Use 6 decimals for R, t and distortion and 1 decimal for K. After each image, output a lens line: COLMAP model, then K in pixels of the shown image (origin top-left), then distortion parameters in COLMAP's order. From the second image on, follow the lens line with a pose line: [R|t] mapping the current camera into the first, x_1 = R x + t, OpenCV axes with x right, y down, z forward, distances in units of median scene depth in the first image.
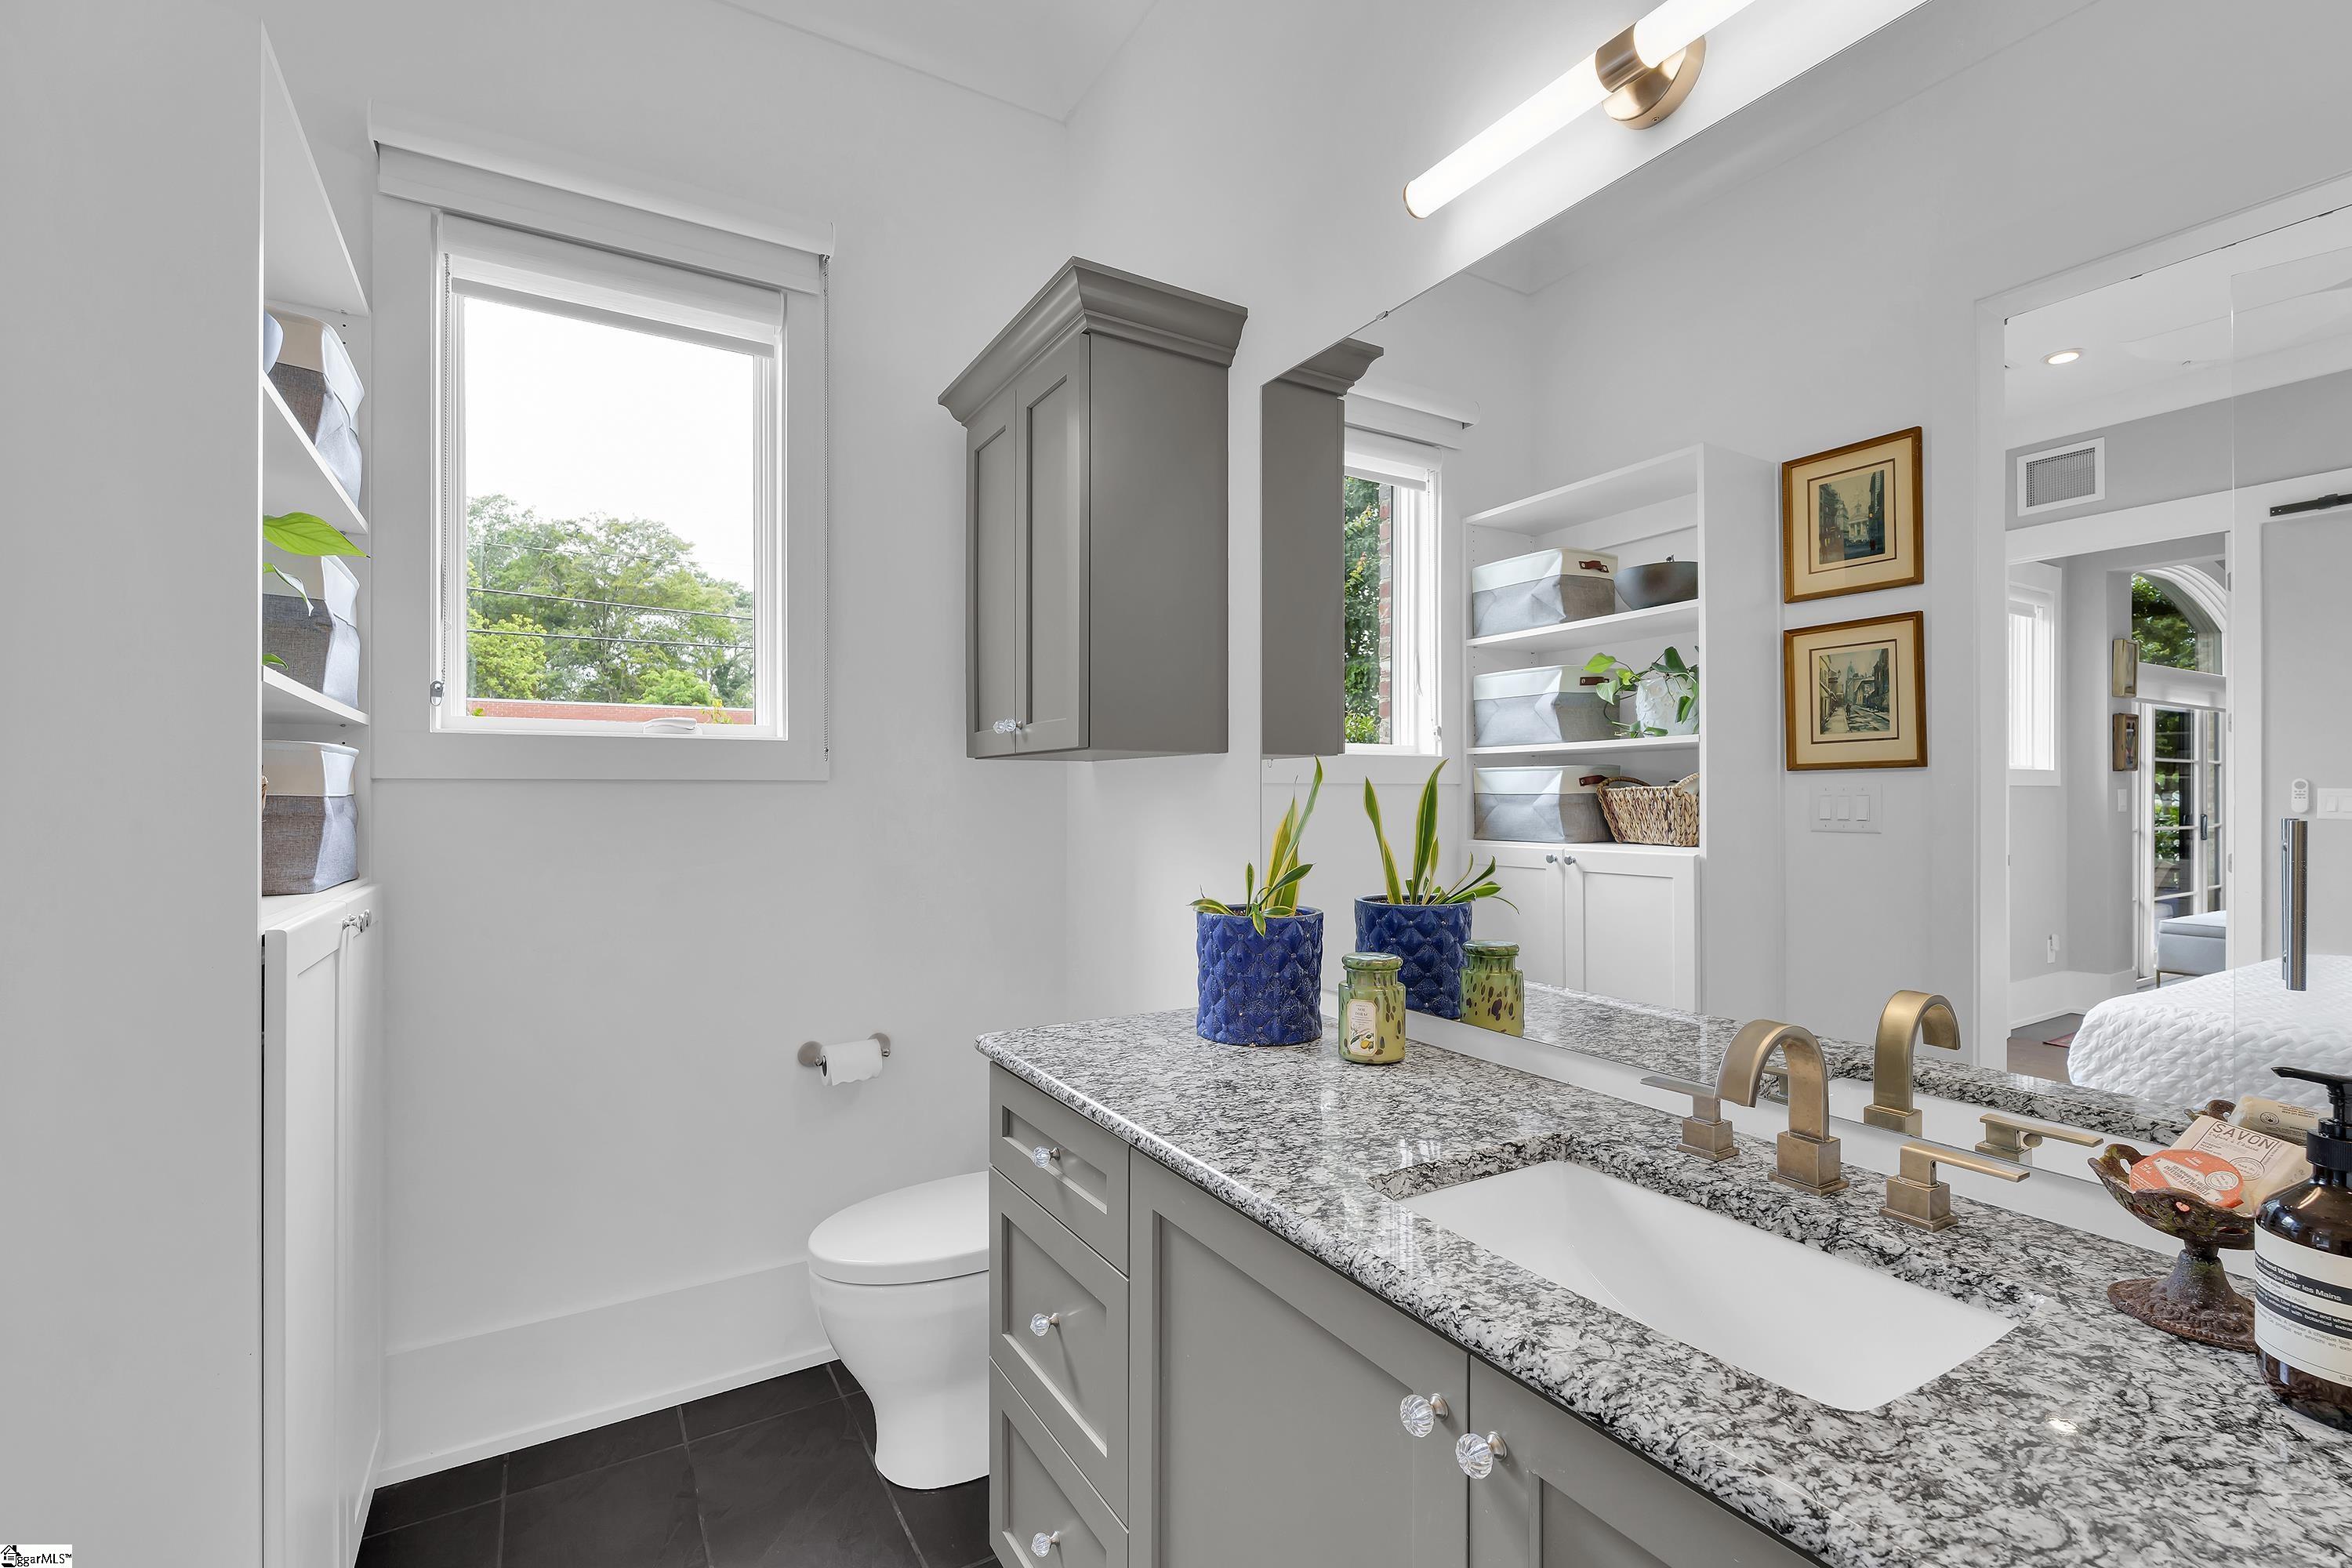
lens RADIAL K [[1030.1, 0, 1173.9], [0, 1030.1, 784.9], [0, 0, 1]] dist [-0.005241, 0.000065]
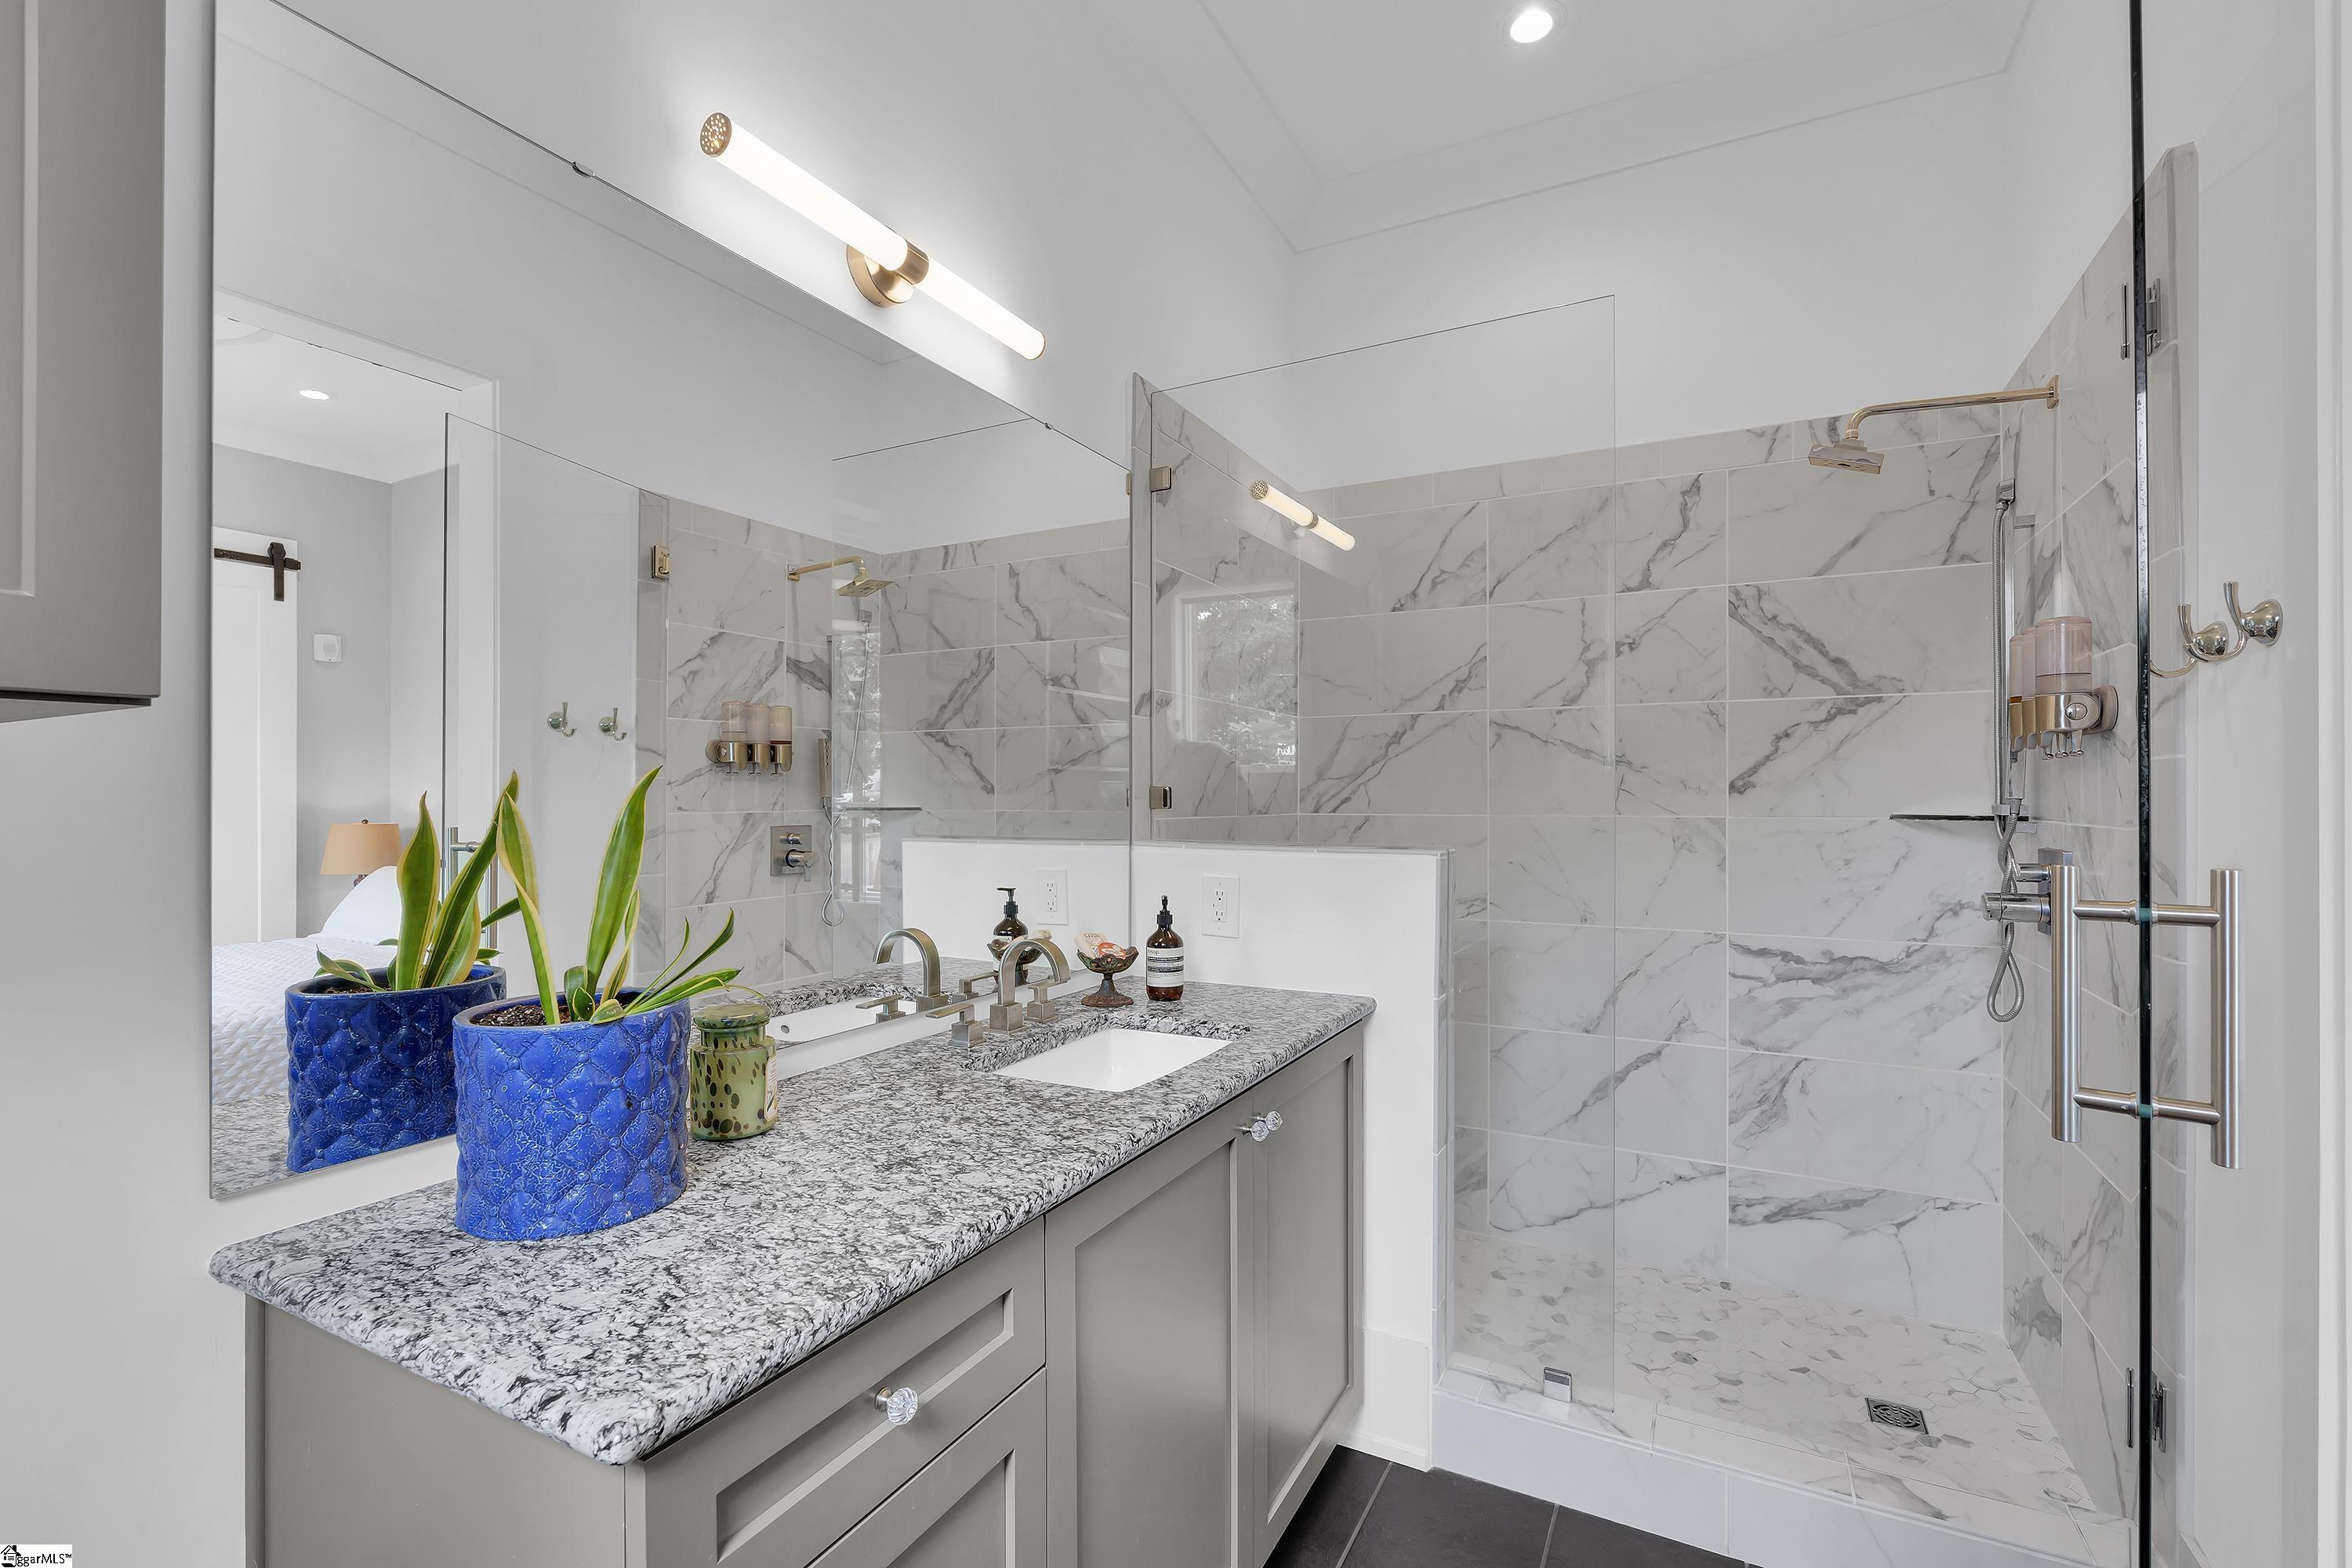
lens RADIAL K [[1030.1, 0, 1173.9], [0, 1030.1, 784.9], [0, 0, 1]] dist [-0.005241, 0.000065]
pose [[-0.507647, 0.004738, 0.861552, -0.880141], [-0.011258, 0.999863, -0.012132, -0.016069], [-0.861492, -0.015858, -0.507524, 1.366928]]
